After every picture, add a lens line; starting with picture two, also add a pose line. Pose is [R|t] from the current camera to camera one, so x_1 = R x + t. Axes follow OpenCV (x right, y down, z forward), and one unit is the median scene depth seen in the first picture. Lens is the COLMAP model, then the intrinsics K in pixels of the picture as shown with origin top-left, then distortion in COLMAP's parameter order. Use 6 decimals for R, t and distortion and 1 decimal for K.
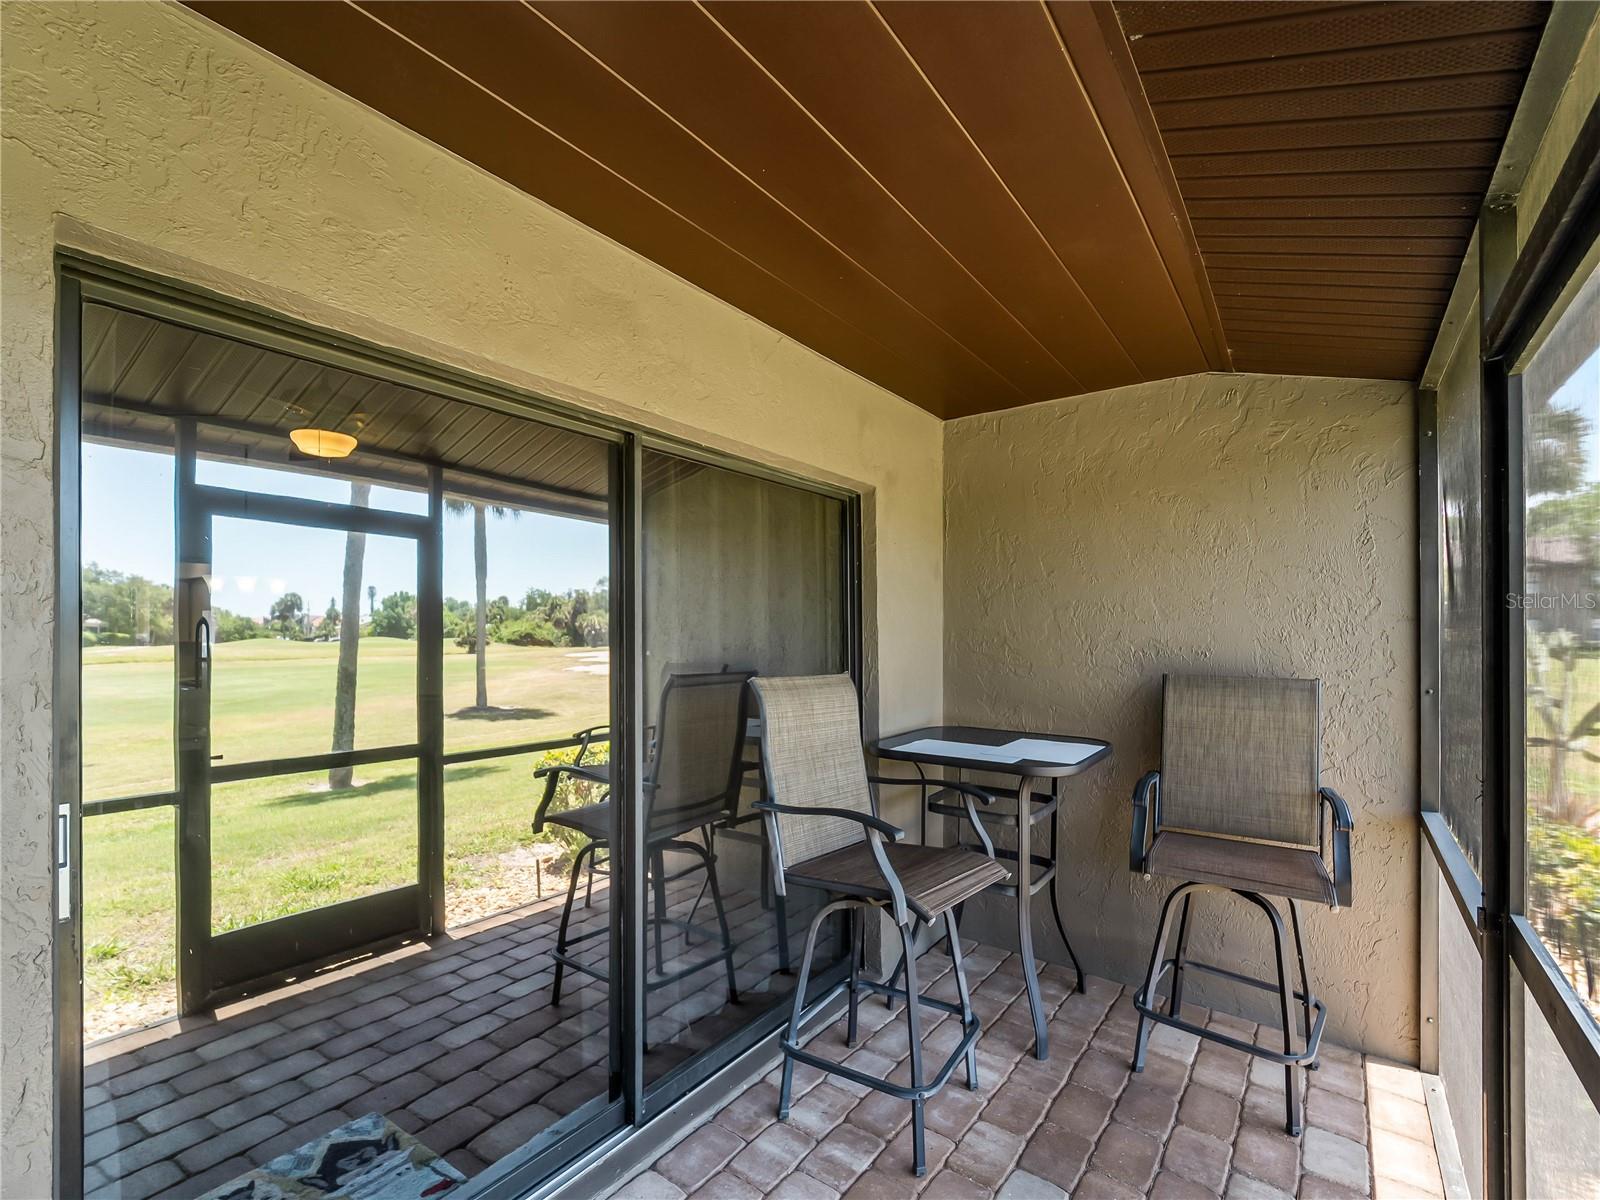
lens RADIAL K [[739.3, 0, 802.9], [0, 739.3, 637.7], [0, 0, 1]] dist [-0.004173, -0.001598]
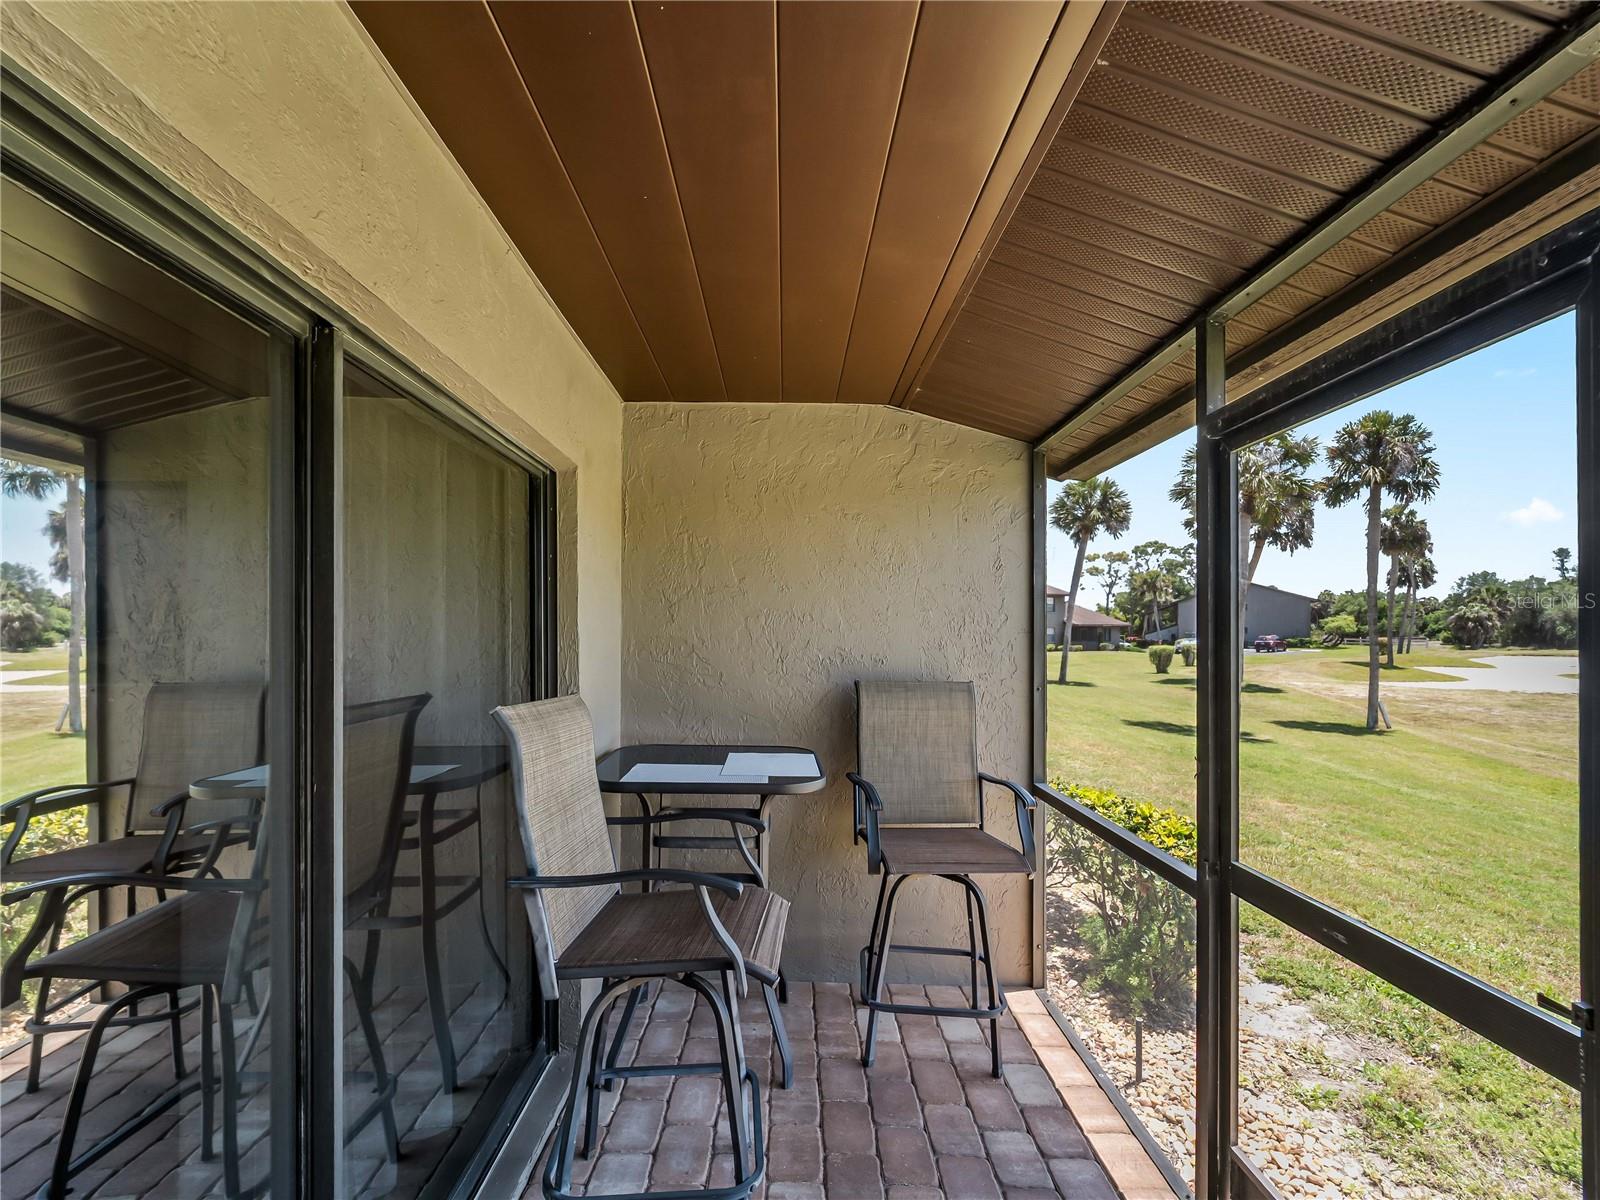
lens RADIAL K [[739.3, 0, 802.9], [0, 739.3, 637.7], [0, 0, 1]] dist [-0.004173, -0.001598]
pose [[0.795973, 0.002918, 0.605325, -0.233376], [-0.002041, 0.999996, -0.002137, -0.011052], [-0.605329, 0.000466, 0.795976, 0.213925]]
